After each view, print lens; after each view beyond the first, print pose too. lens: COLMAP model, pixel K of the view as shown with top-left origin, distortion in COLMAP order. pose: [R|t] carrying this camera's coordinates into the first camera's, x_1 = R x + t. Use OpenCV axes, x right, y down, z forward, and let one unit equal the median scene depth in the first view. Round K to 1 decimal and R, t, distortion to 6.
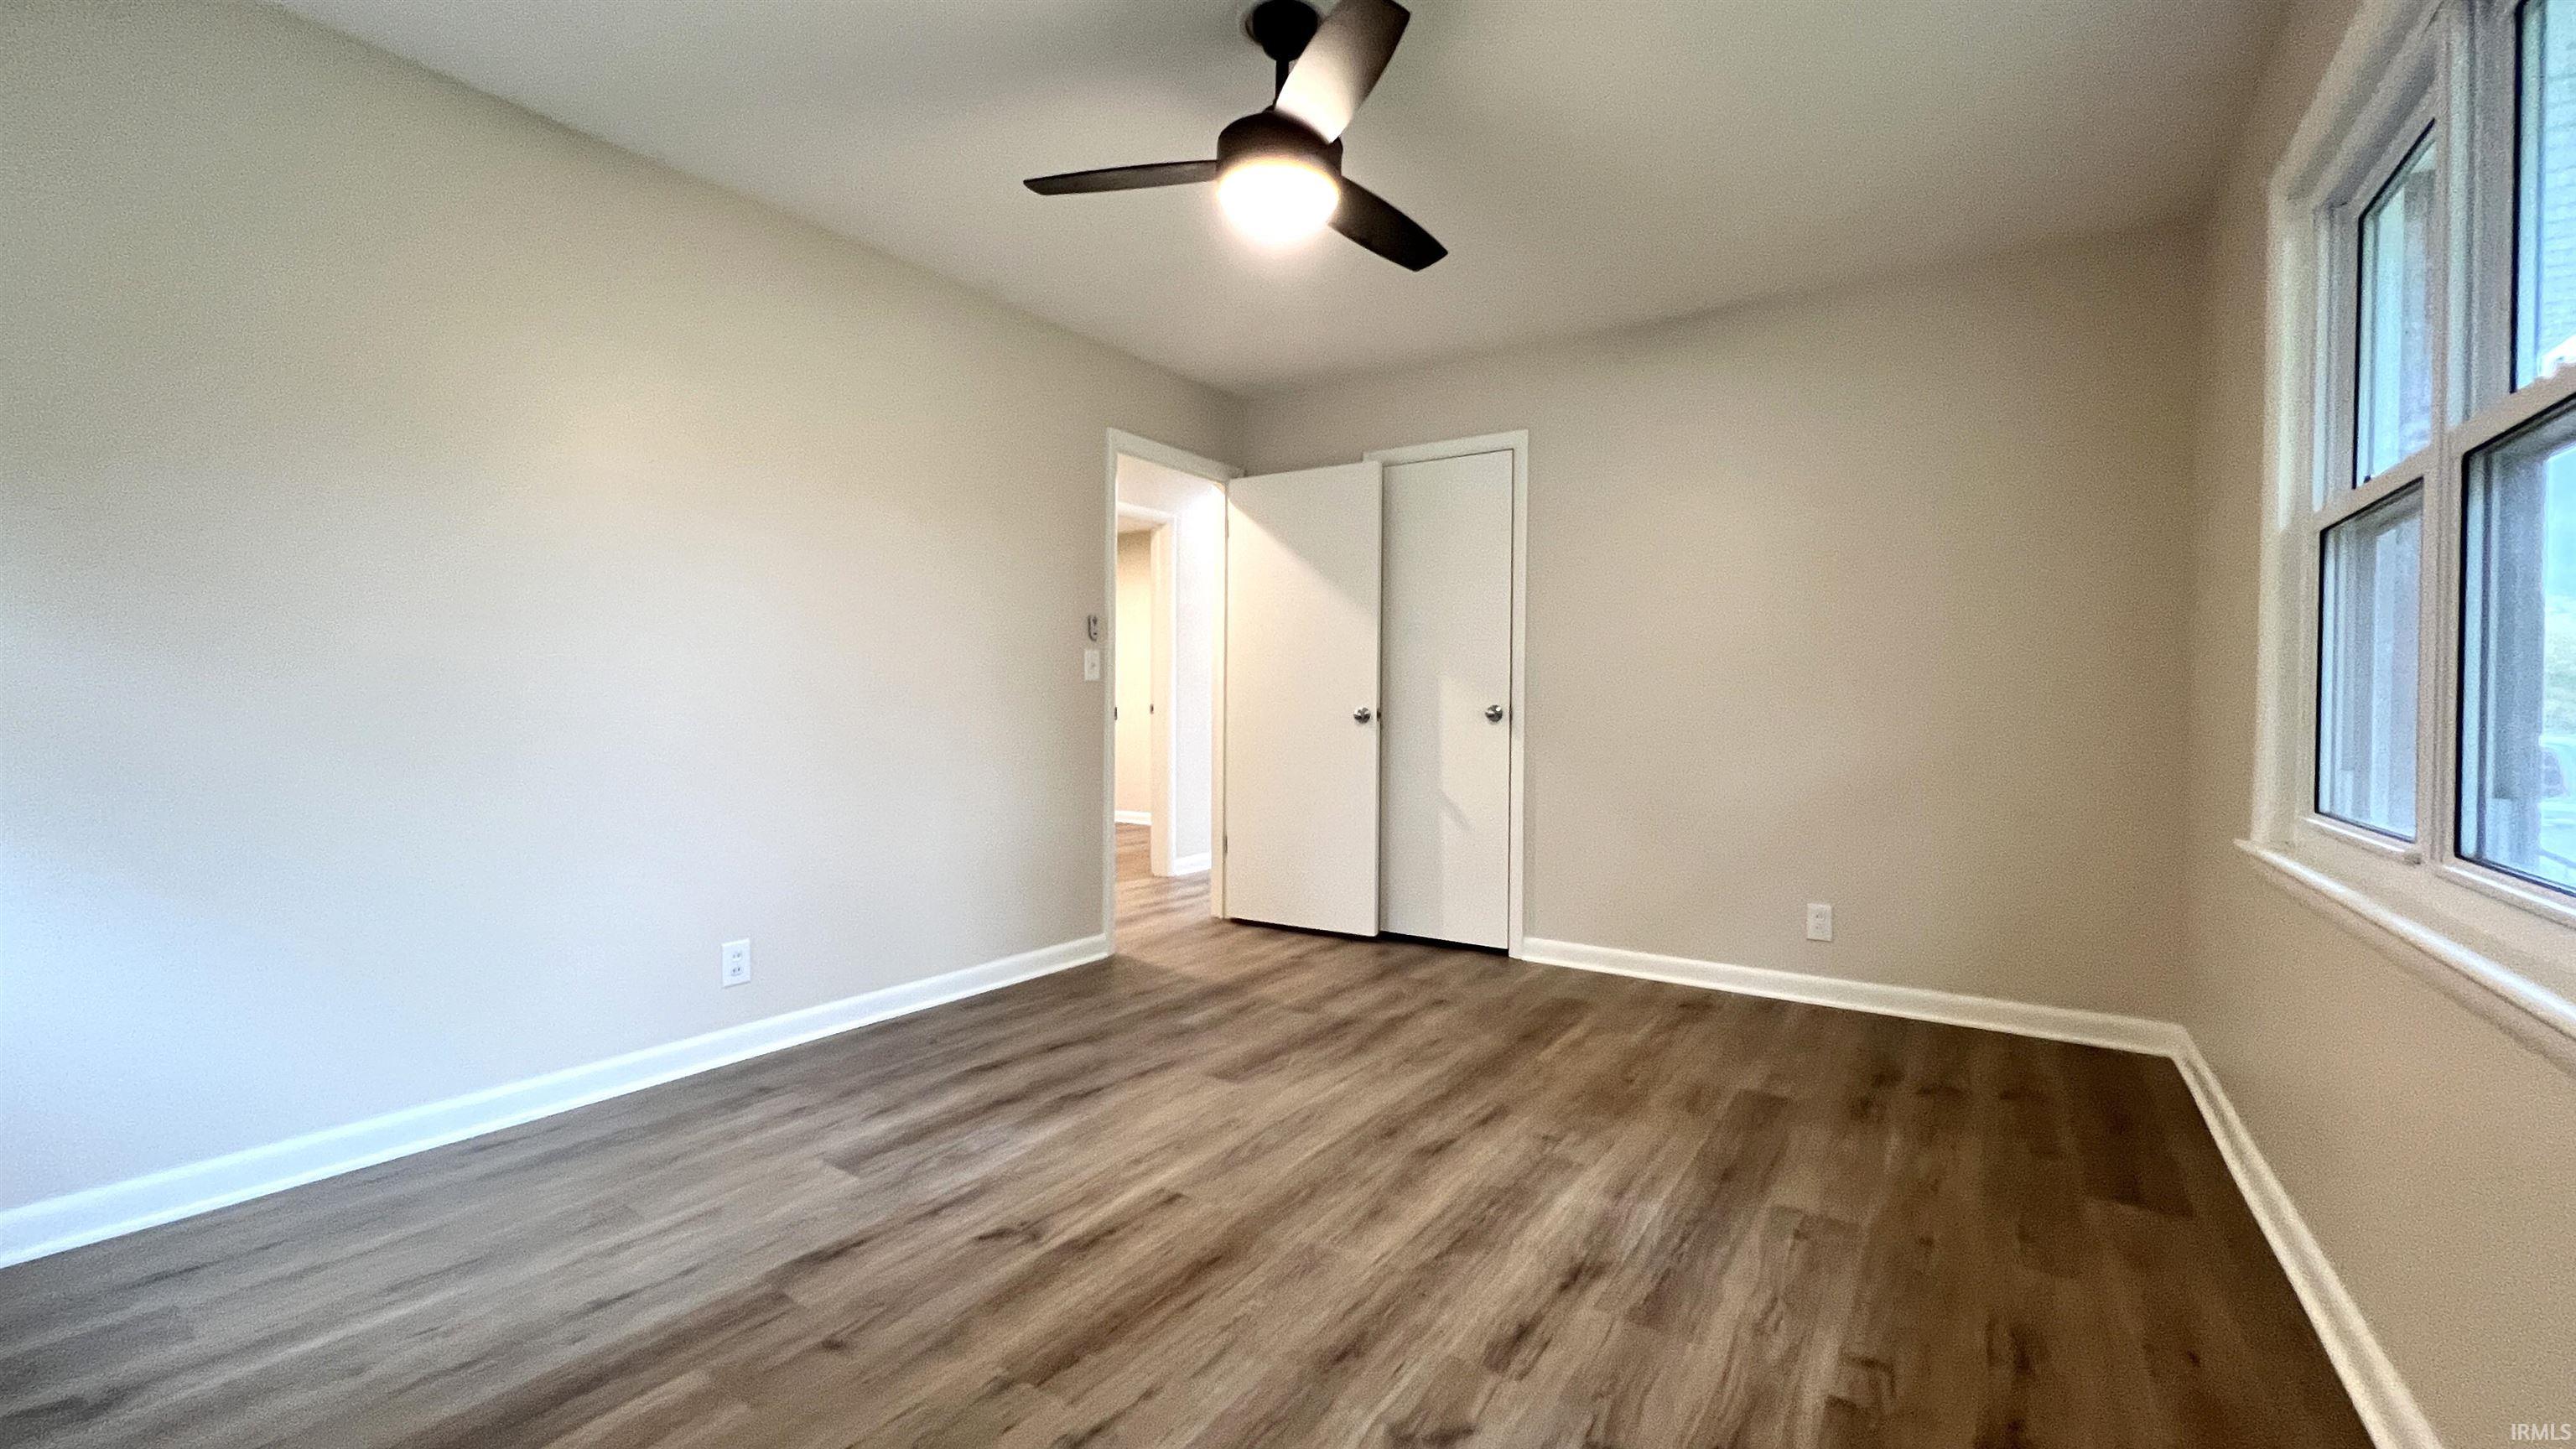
lens RADIAL K [[1026.5, 0, 1296.2], [0, 1026.5, 729.9], [0, 0, 1]] dist [-0.001098, -0.000328]
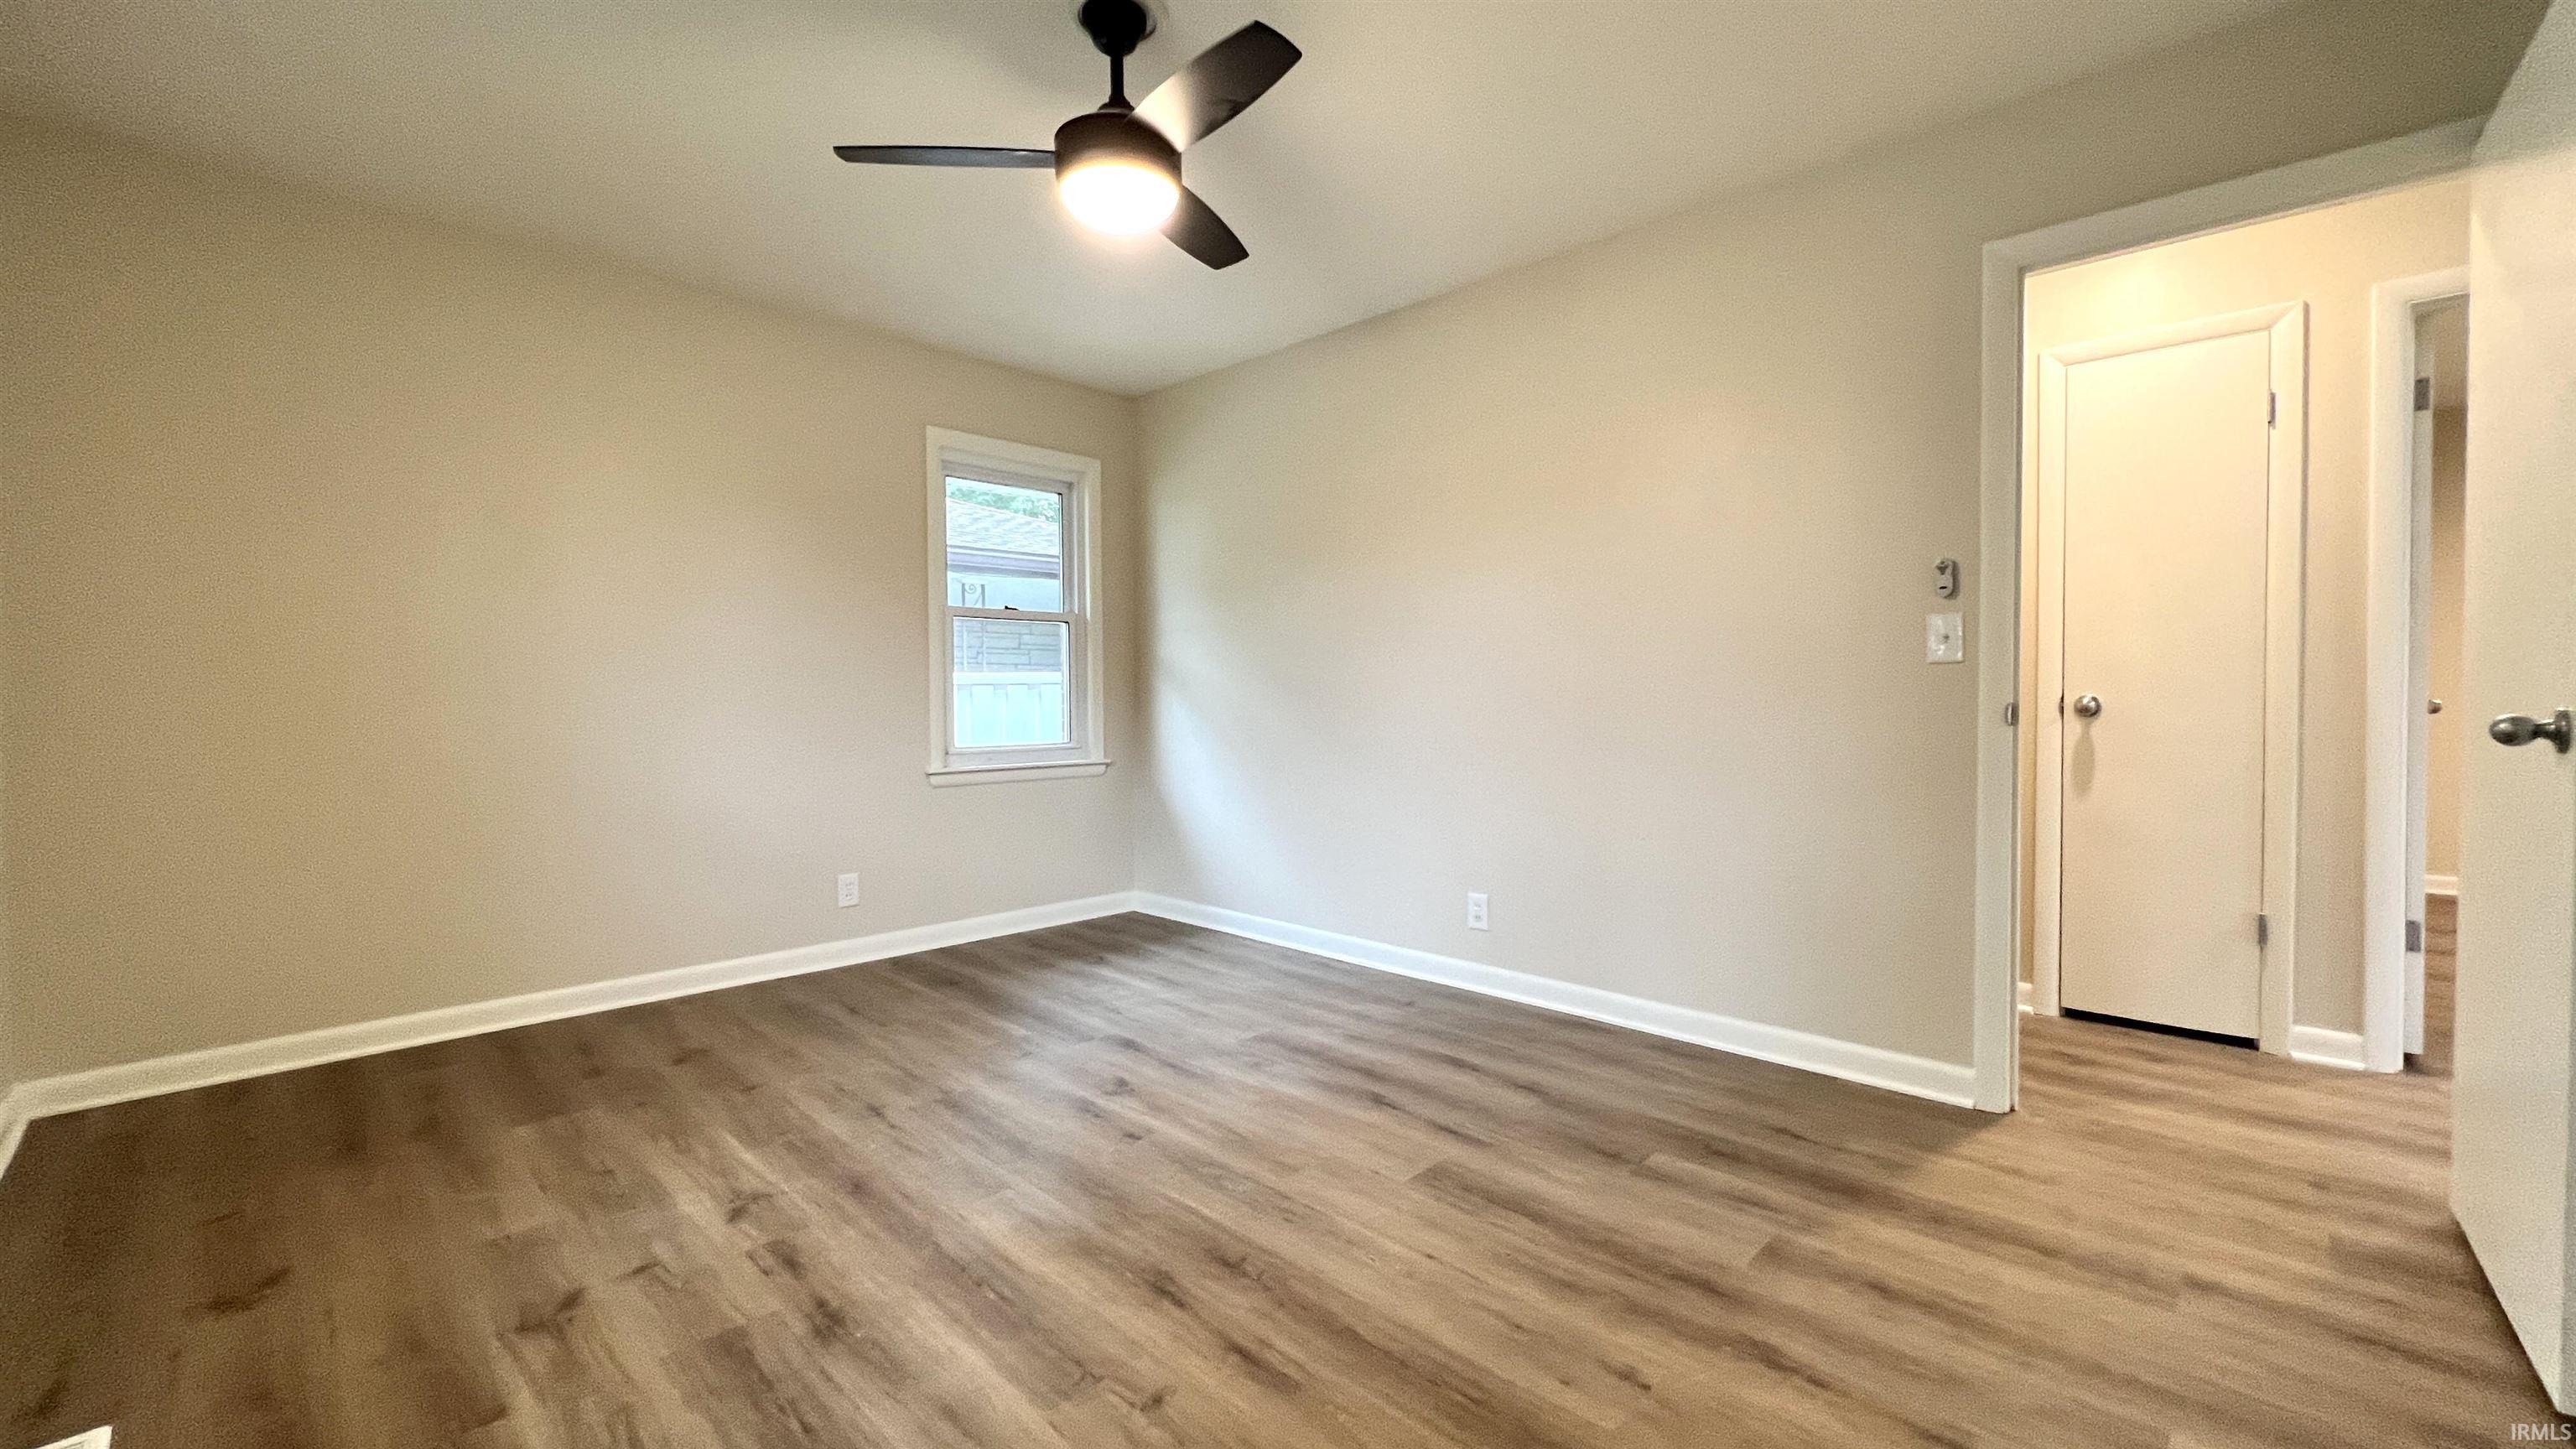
lens RADIAL K [[1026.5, 0, 1281.3], [0, 1026.5, 719.4], [0, 0, 1]] dist [-0.001098, -0.000328]
pose [[-0.178528, 0.019237, -0.983747, 0.784317], [-0.021308, 0.999499, 0.023412, -0.028689], [0.983704, 0.025142, -0.178029, 1.104233]]
